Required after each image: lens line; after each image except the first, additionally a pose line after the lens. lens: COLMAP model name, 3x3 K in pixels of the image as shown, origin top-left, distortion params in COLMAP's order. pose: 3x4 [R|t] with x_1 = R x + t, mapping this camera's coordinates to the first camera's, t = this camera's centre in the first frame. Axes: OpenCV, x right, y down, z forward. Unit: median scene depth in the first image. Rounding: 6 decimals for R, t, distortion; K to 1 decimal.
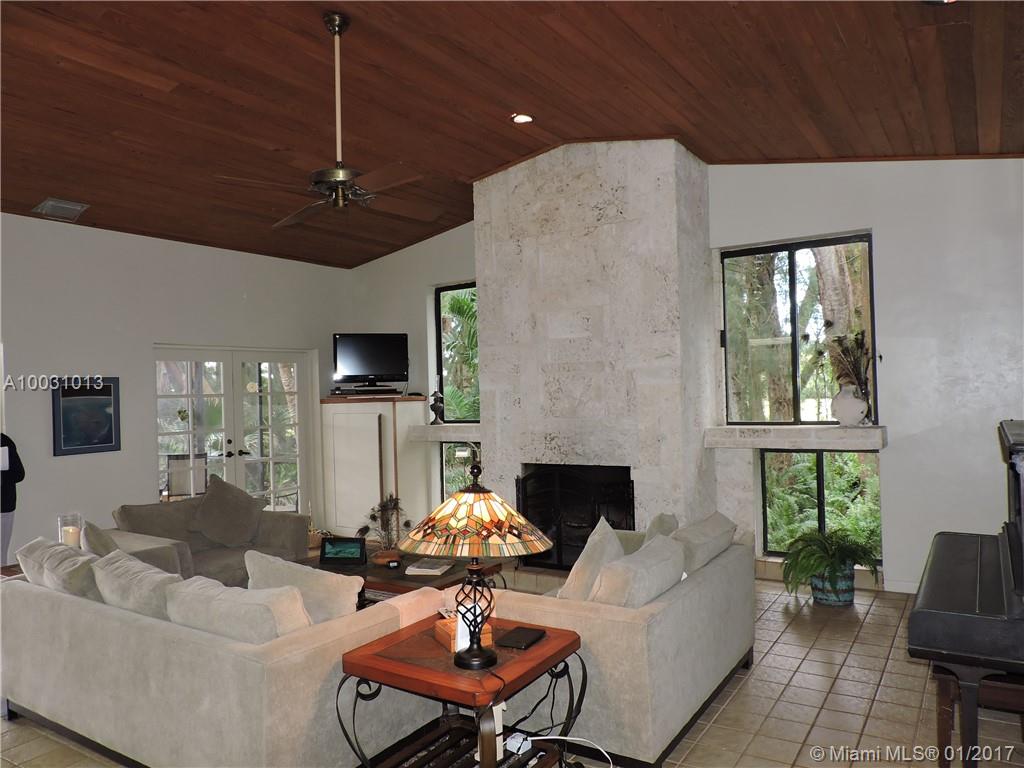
lens RADIAL K [[735.8, 0, 513.8], [0, 735.8, 381.5], [0, 0, 1]] dist [-0.000781, -0.004871]
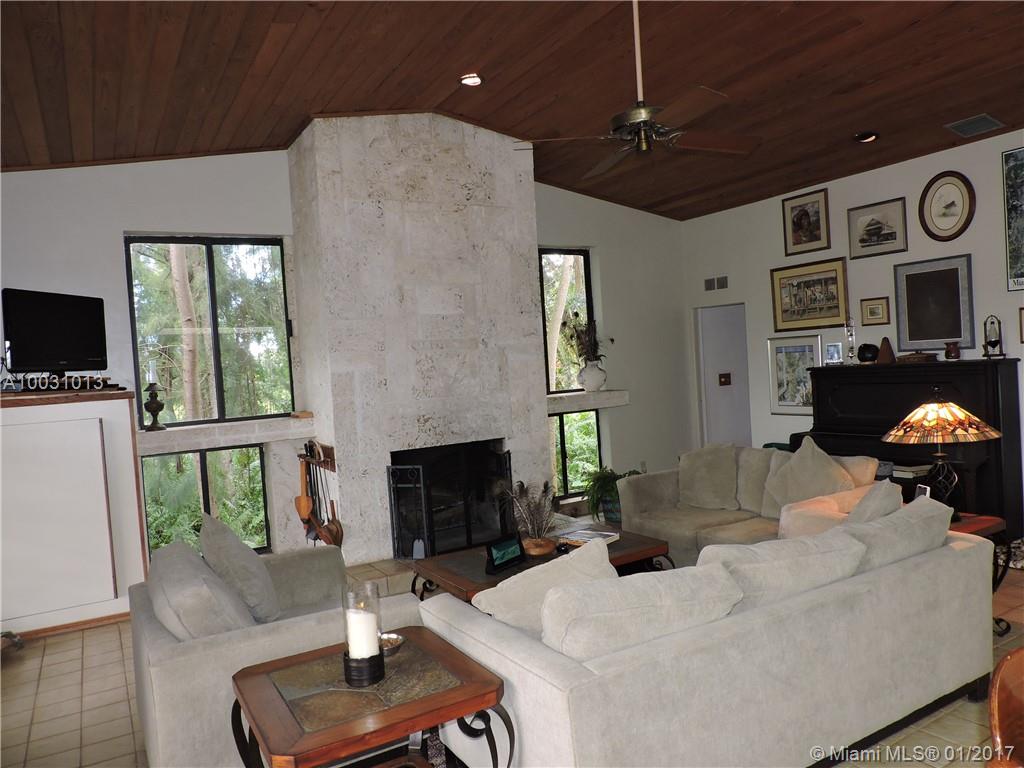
lens RADIAL K [[735.8, 0, 514.8], [0, 735.8, 385.6], [0, 0, 1]] dist [-0.000781, -0.004871]
pose [[0.452039, -0.027402, 0.891577, -0.757665], [0.038242, 0.999204, 0.011320, 0.027751], [-0.891178, 0.028979, 0.452728, 0.484298]]
